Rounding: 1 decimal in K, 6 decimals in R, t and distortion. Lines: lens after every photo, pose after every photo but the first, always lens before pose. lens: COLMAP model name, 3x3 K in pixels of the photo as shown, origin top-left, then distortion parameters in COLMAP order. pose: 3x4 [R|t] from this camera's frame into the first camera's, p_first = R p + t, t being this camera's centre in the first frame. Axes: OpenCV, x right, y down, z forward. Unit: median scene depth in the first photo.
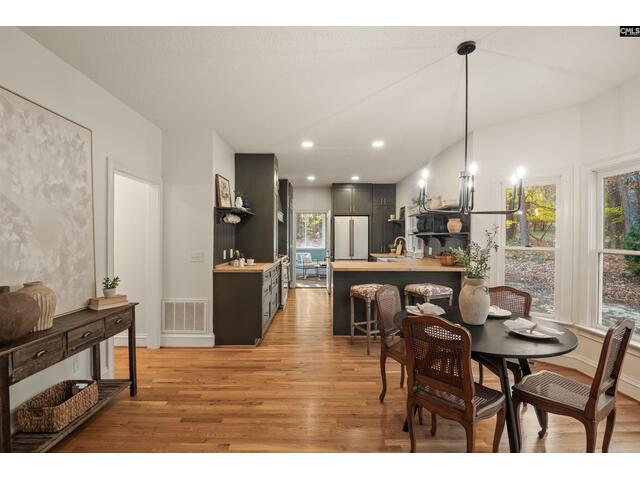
lens RADIAL K [[300.5, 0, 317.0], [0, 300.5, 238.1], [0, 0, 1]] dist [0.001363, 0.000135]
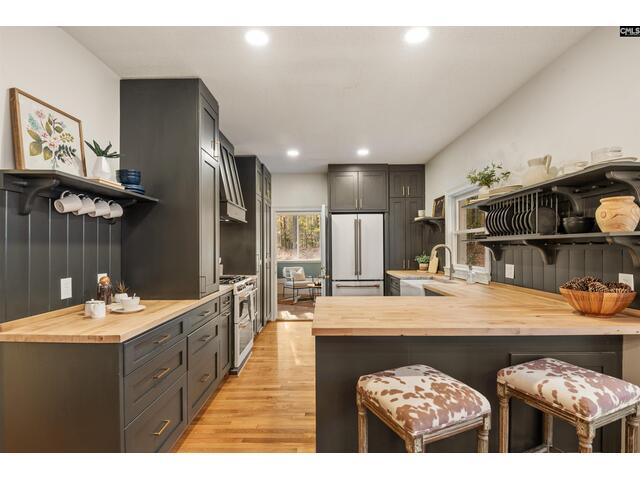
lens RADIAL K [[305.1, 0, 316.4], [0, 305.1, 243.8], [0, 0, 1]] dist [-0.000328, -0.000072]
pose [[0.999785, -0.008567, -0.018894, 0.039010], [0.008367, 0.999909, -0.010612, -0.001036], [0.018983, 0.010452, 0.999765, 0.348267]]
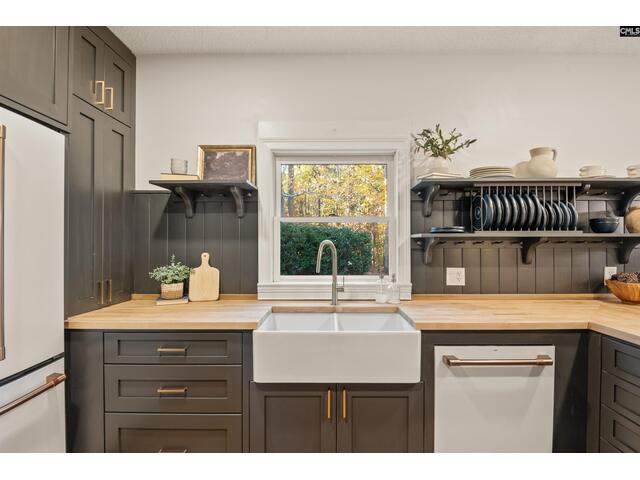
lens RADIAL K [[305.1, 0, 316.4], [0, 305.1, 243.8], [0, 0, 1]] dist [-0.000328, -0.000072]
pose [[0.016671, 0.009744, 0.999814, -0.027571], [-0.000514, 0.999952, -0.009737, 0.002050], [-0.999861, -0.000352, 0.016676, 0.859583]]
